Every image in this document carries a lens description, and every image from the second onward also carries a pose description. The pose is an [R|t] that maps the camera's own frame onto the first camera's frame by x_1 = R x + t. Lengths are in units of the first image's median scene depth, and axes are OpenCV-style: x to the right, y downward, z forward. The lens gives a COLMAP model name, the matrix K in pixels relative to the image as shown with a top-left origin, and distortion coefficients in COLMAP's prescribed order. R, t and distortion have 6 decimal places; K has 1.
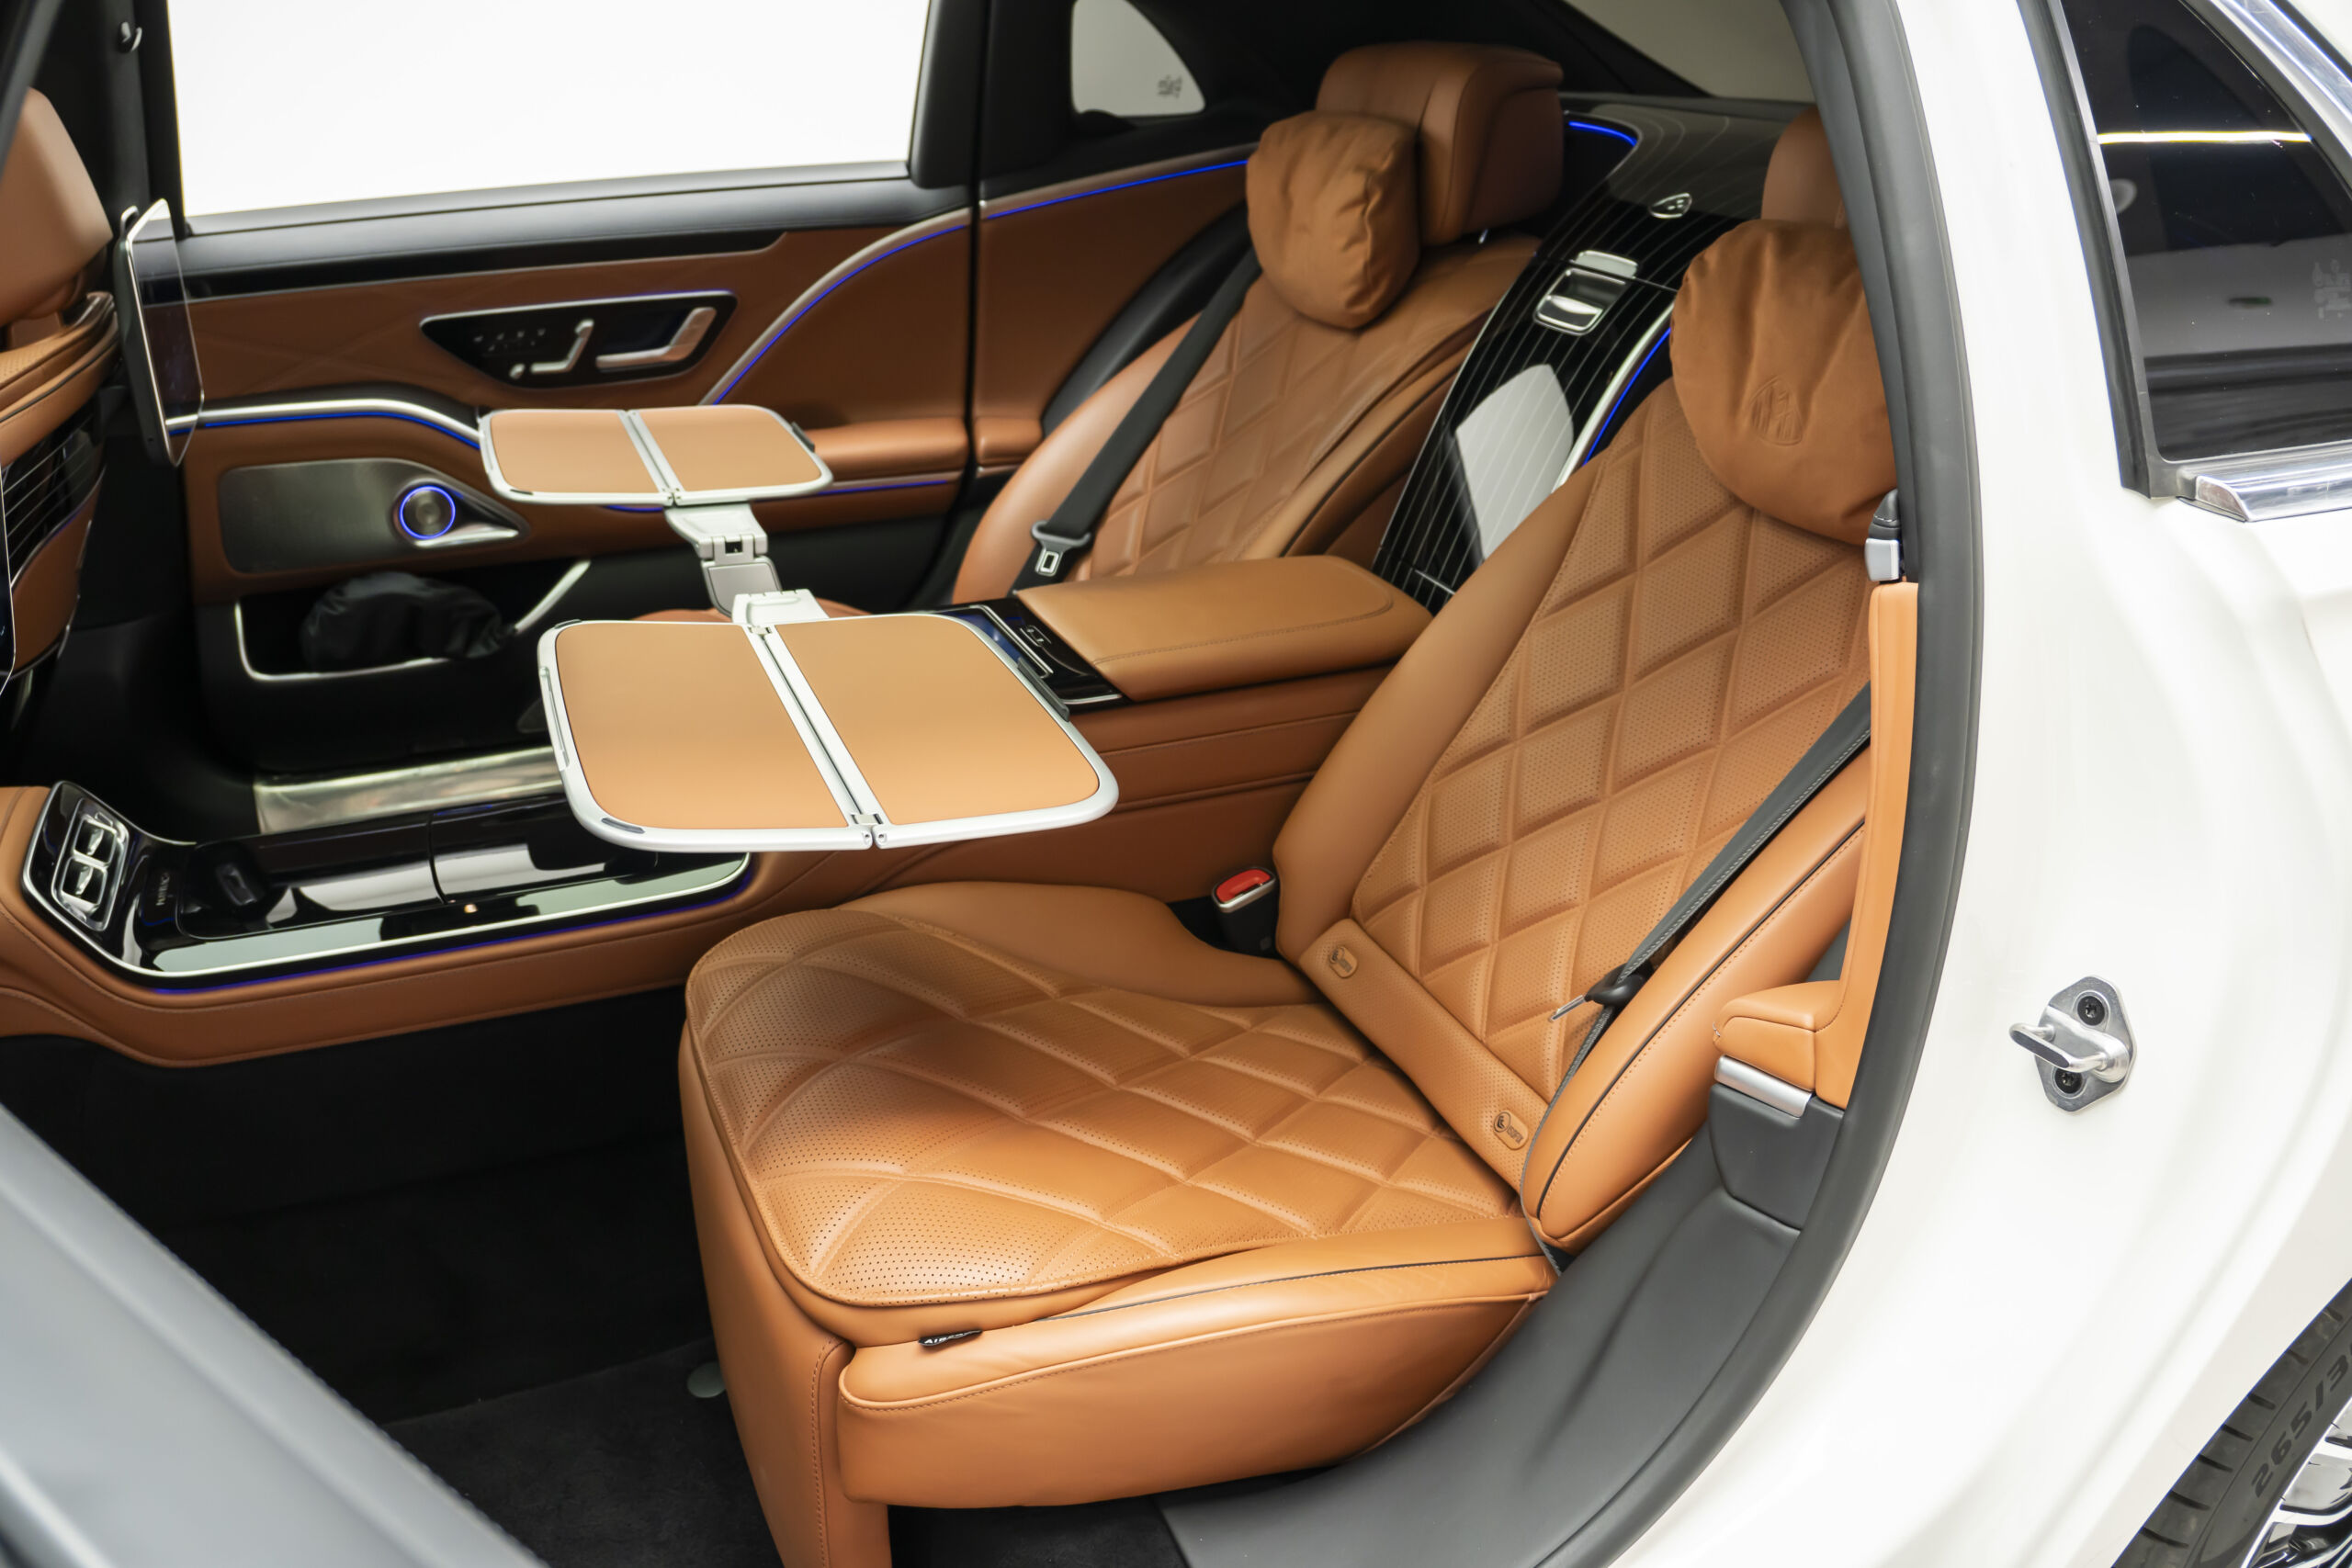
lens RADIAL K [[1897.4, 0, 1160.3], [0, 1897.4, 795.4], [0, 0, 1]] dist [-0.205104, 0.116527]
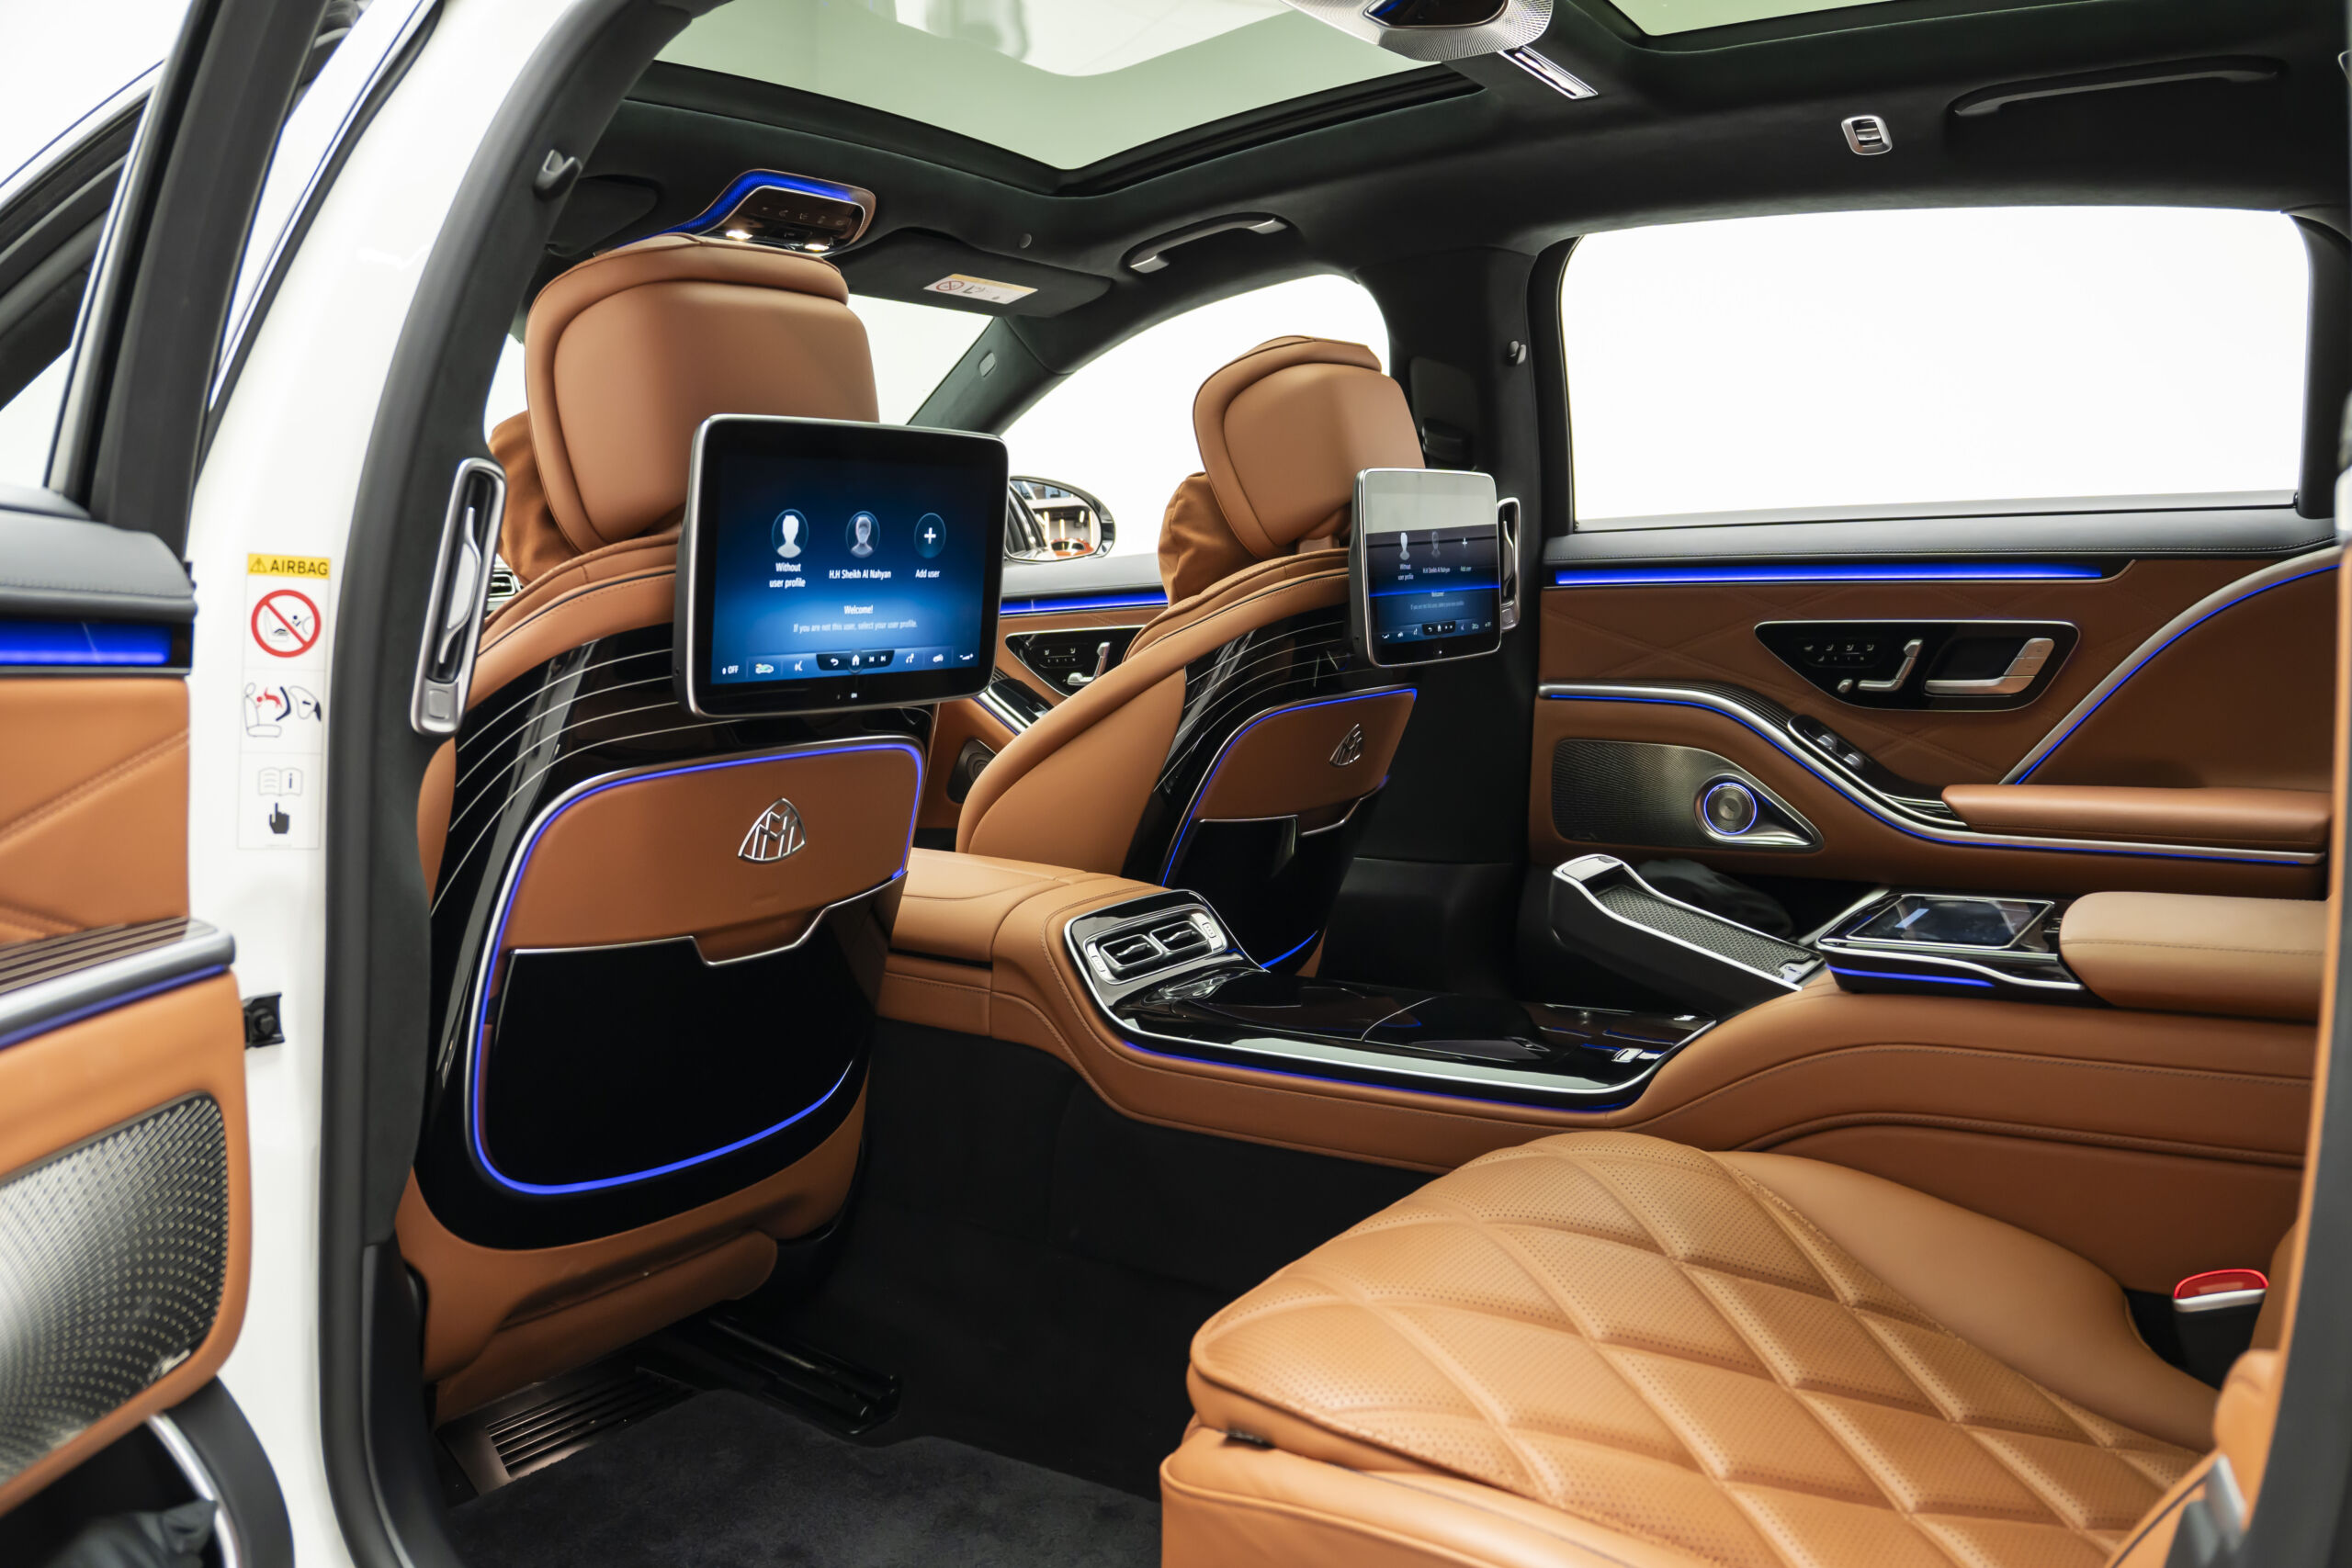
lens RADIAL K [[1894.6, 0, 1164.8], [0, 1894.6, 785.9], [0, 0, 1]] dist [-0.200991, 0.107011]
pose [[0.538614, 0.068205, -0.839787, 0.331010], [-0.315002, 0.940740, -0.125628, 0.069320], [0.781453, 0.332199, 0.528181, 0.227748]]
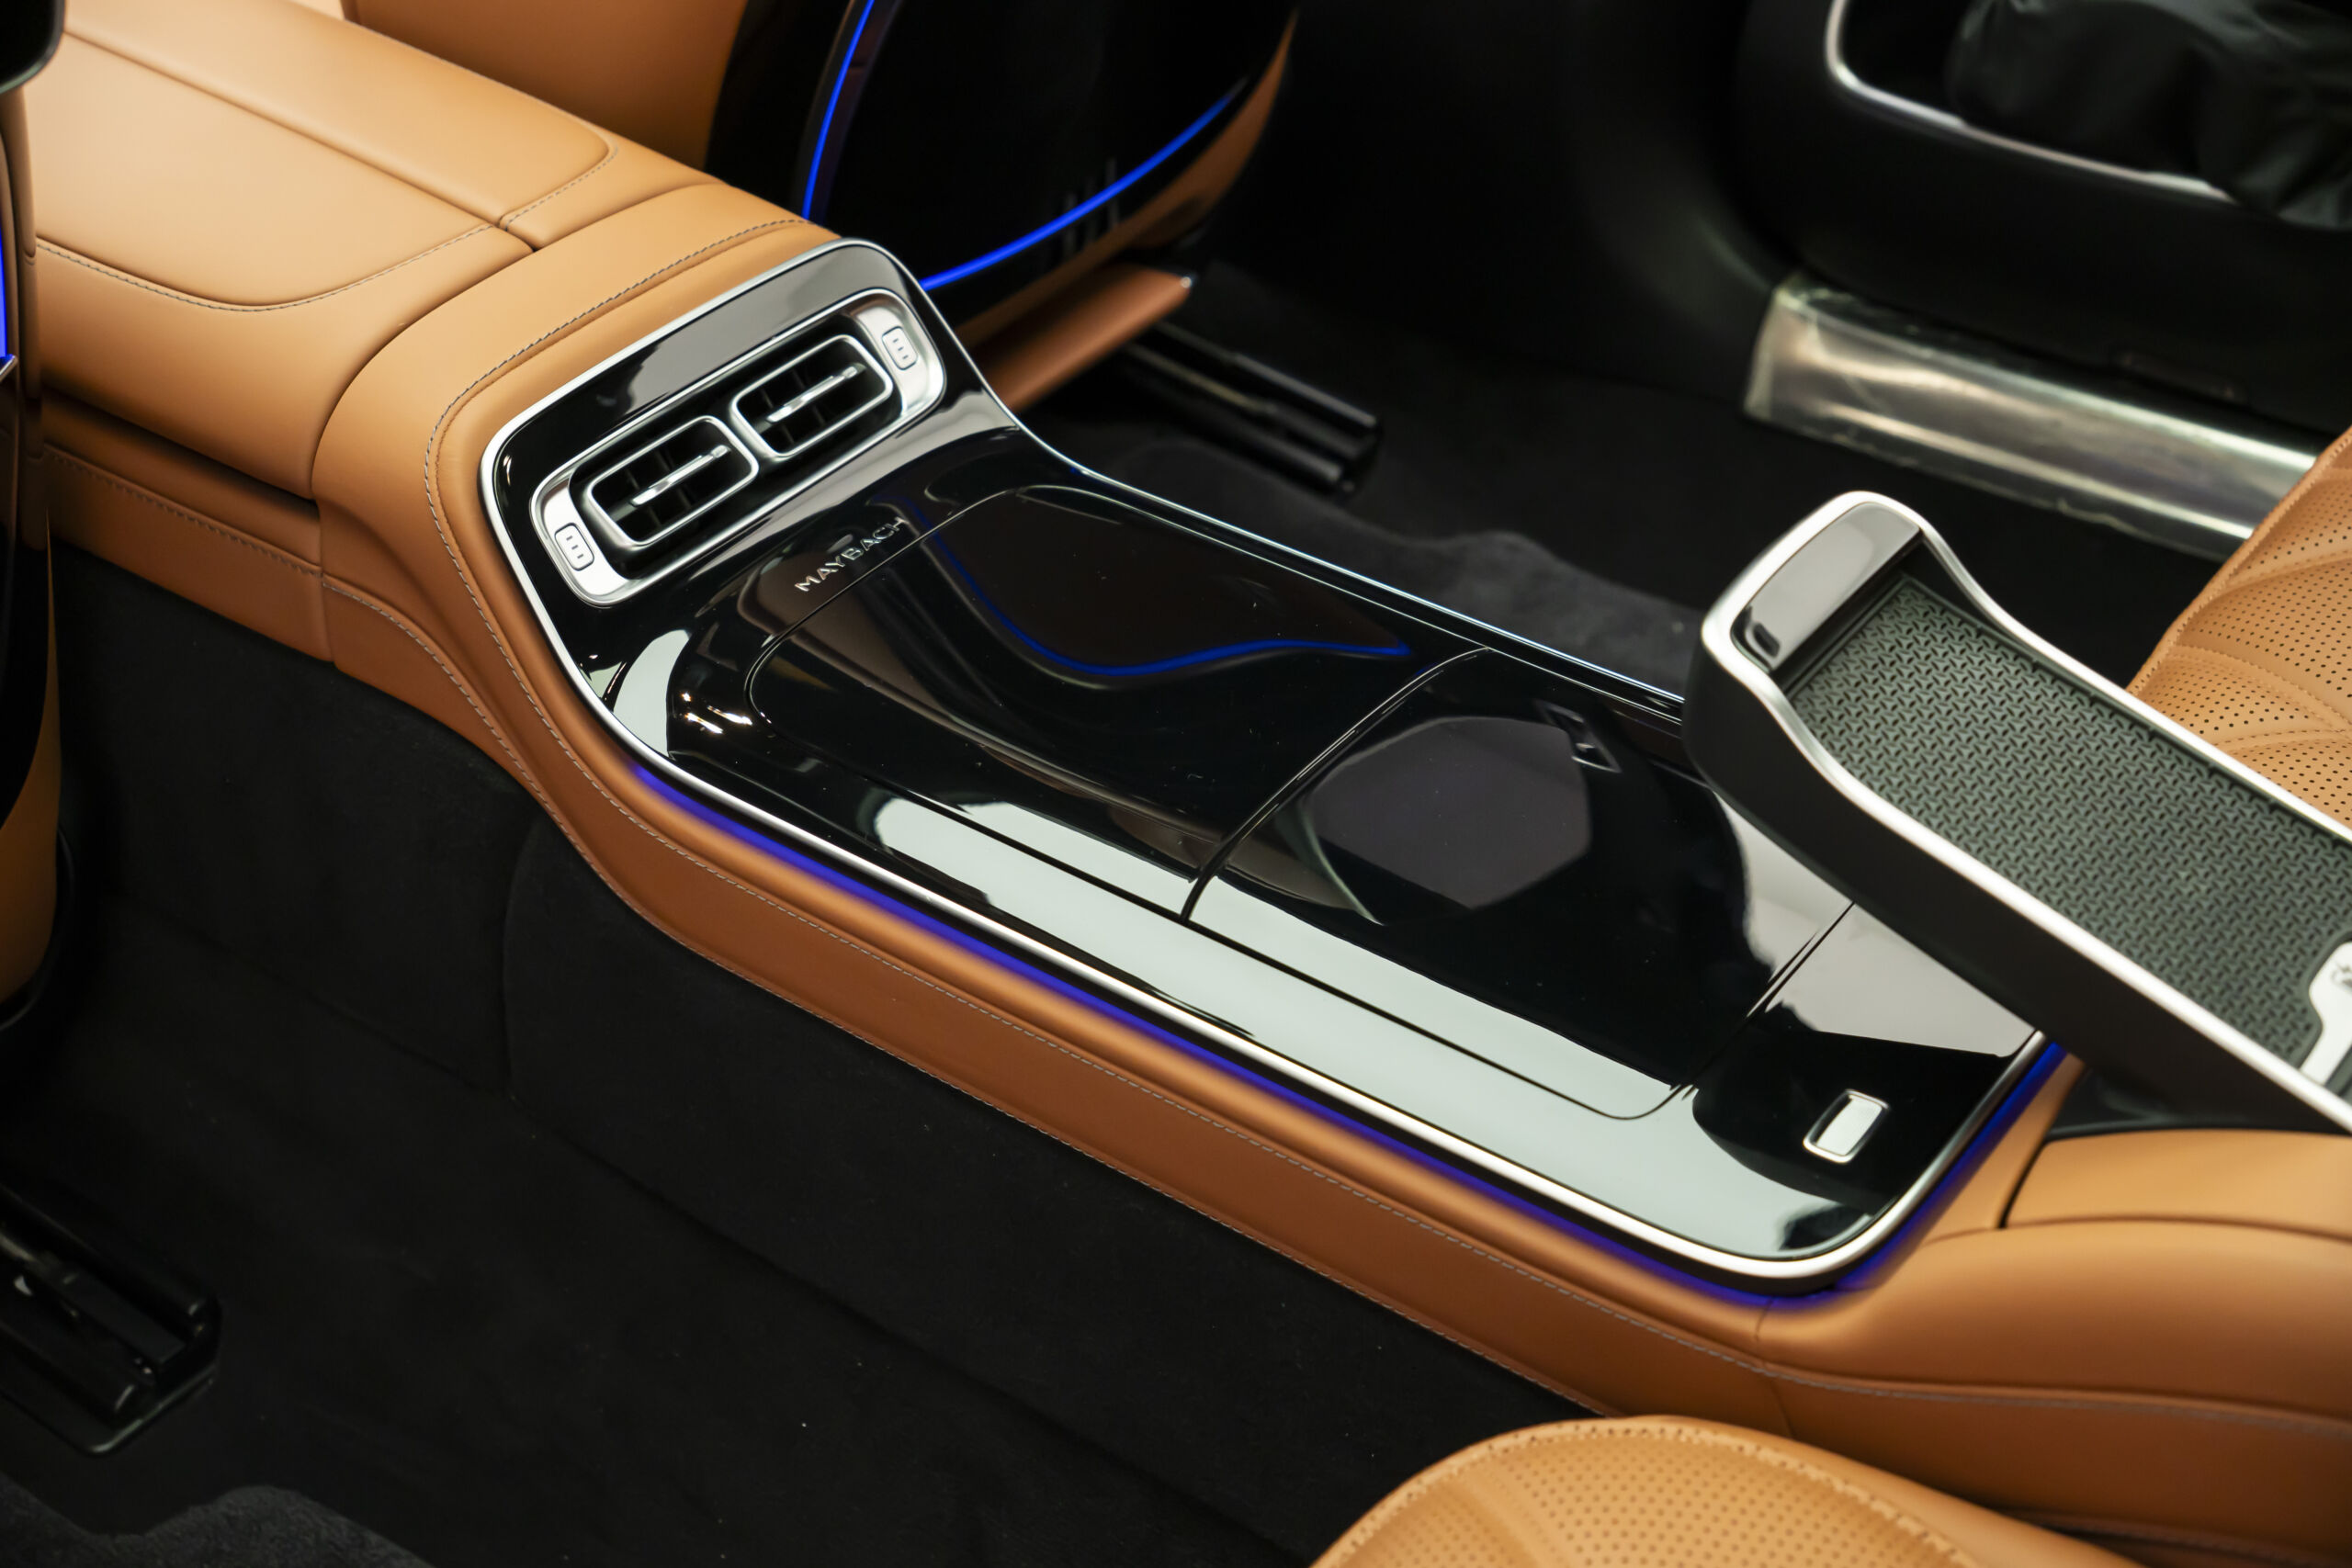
lens RADIAL K [[3217.0, 0, 1137.2], [0, 3217.0, 780.4], [0, 0, 1]] dist [0.044908, 0.619543]
pose [[0.514213, 0.501672, -0.695637, 0.069686], [-0.334640, 0.864155, 0.375836, -0.178053], [0.789684, 0.039528, 0.612239, 0.415663]]
